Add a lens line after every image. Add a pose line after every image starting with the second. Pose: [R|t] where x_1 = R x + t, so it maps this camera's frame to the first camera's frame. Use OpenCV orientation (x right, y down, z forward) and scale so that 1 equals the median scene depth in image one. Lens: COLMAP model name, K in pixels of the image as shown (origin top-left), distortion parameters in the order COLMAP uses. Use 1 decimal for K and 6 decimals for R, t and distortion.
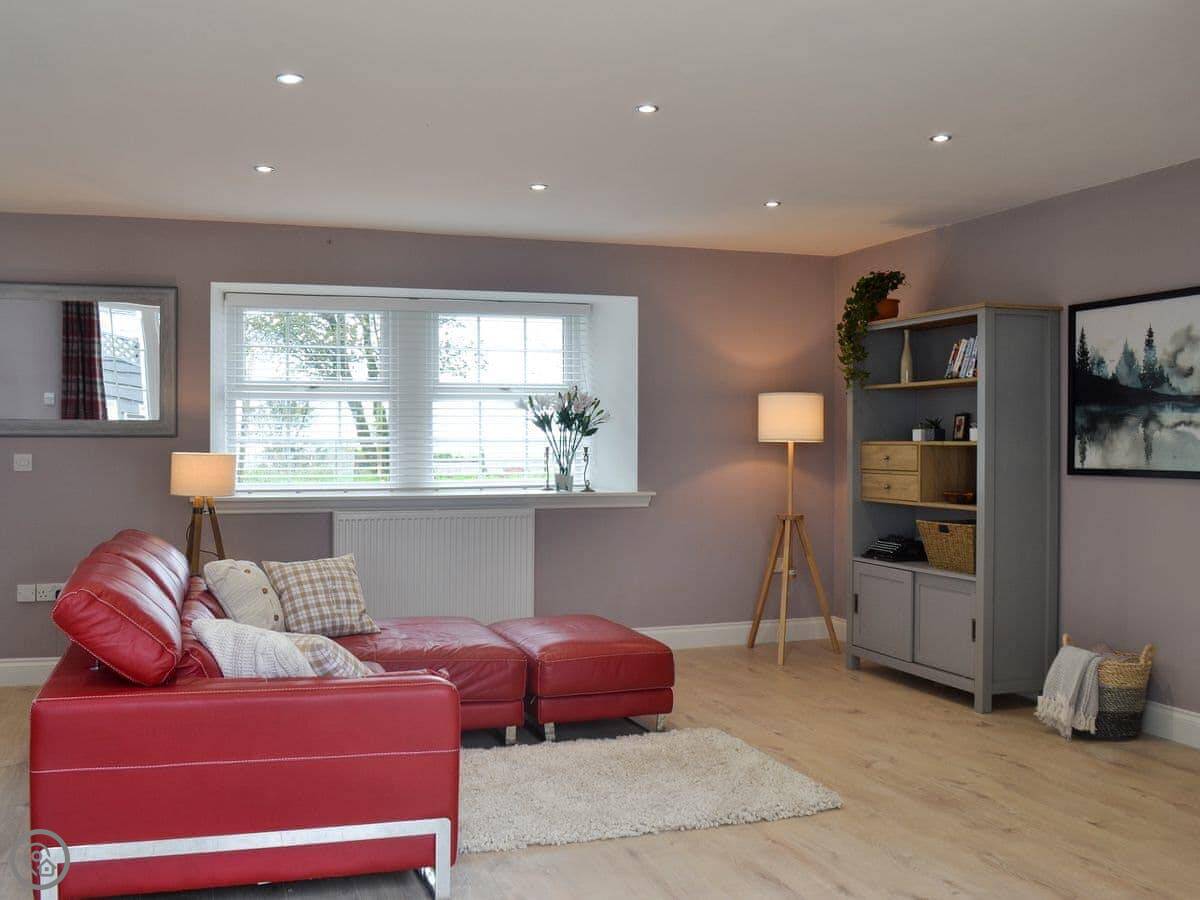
lens RADIAL K [[1202.0, 0, 595.7], [0, 1202.0, 451.1], [0, 0, 1]] dist [-0.075432, 0.000000]
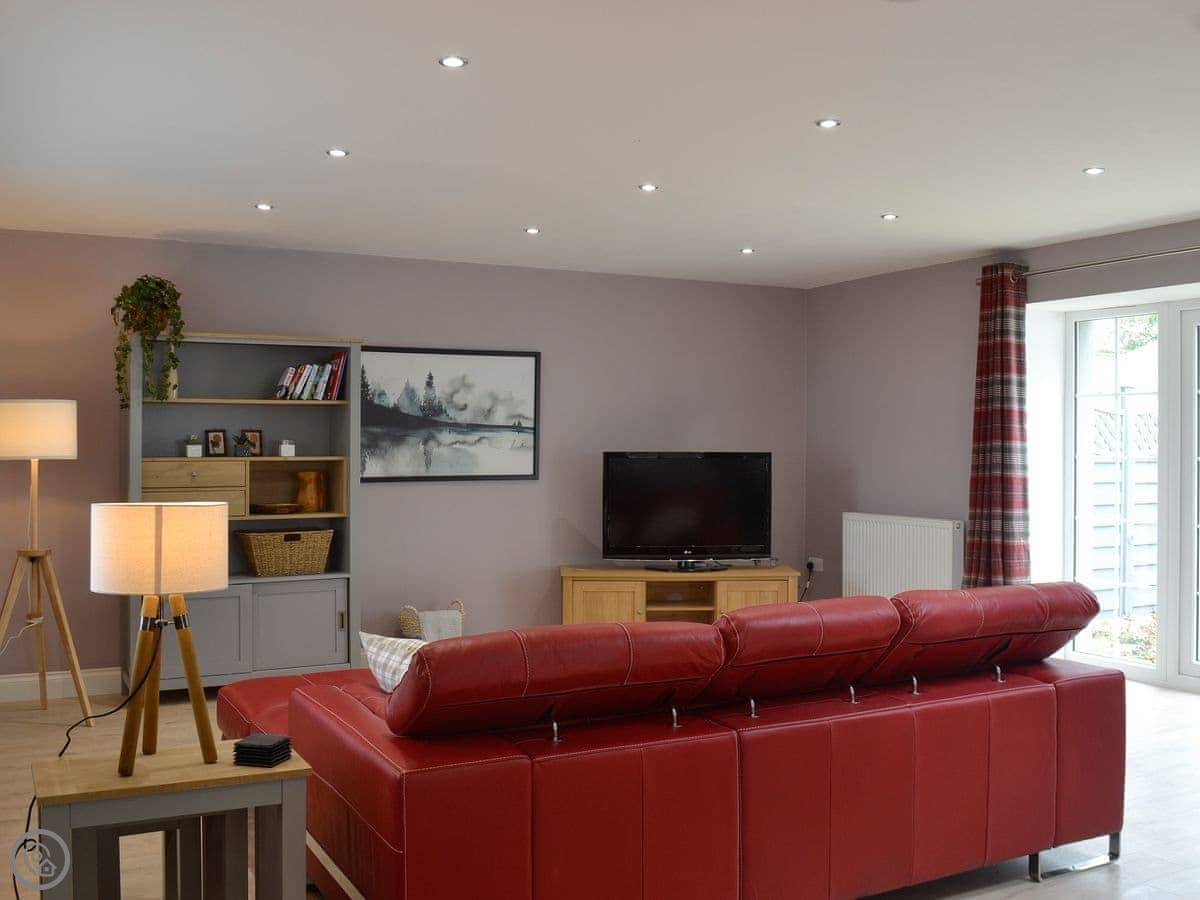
lens RADIAL K [[1202.0, 0, 605.7], [0, 1202.0, 443.6], [0, 0, 1]] dist [-0.075432, 0.000000]
pose [[-0.166107, -0.003584, 0.986101, -0.919388], [0.007742, 0.999958, 0.004939, -0.026295], [-0.986077, 0.008454, -0.166073, 0.999475]]
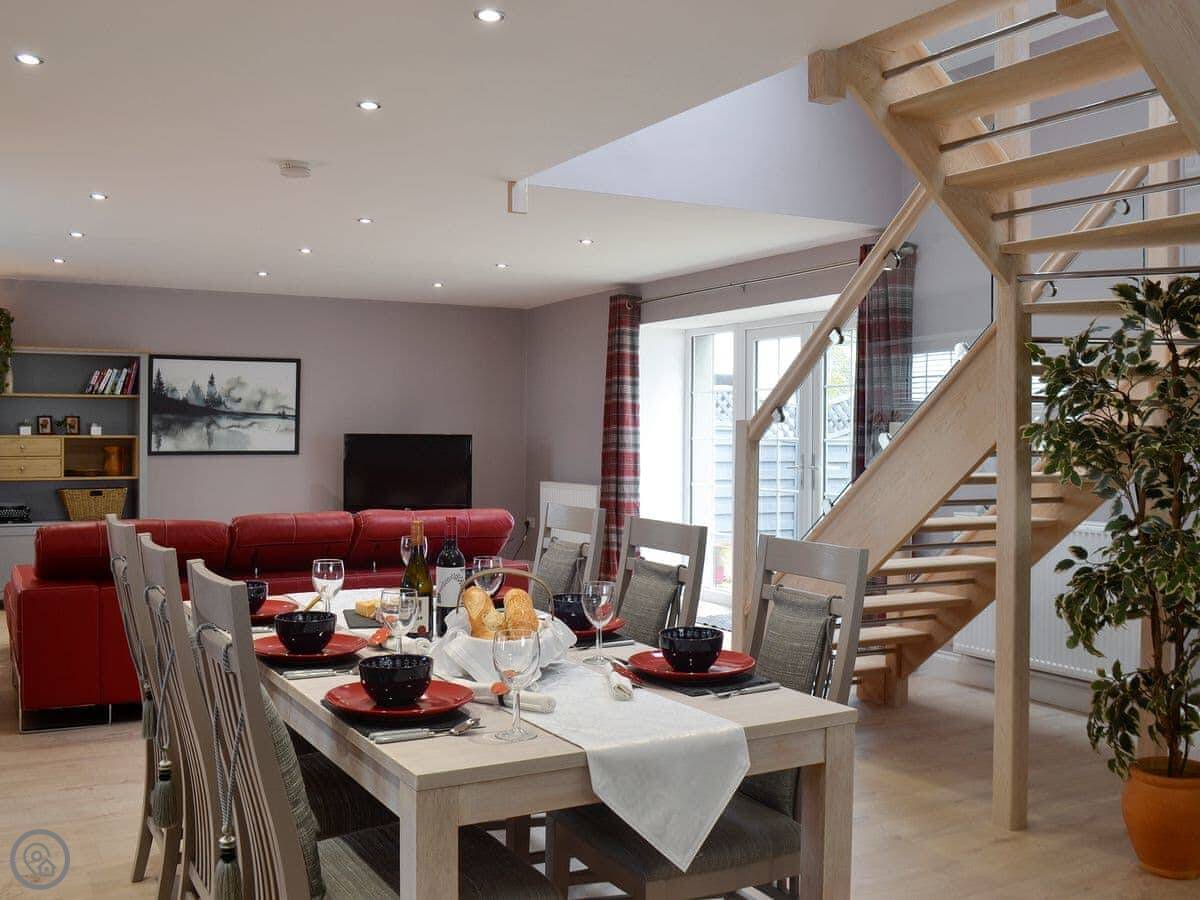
lens RADIAL K [[1202.0, 0, 592.2], [0, 1202.0, 448.0], [0, 0, 1]] dist [-0.075432, 0.000000]
pose [[-0.169797, -0.012321, 0.985402, -1.440230], [0.003929, 0.999905, 0.013179, -0.010665], [-0.985471, 0.006109, -0.169733, 0.706680]]
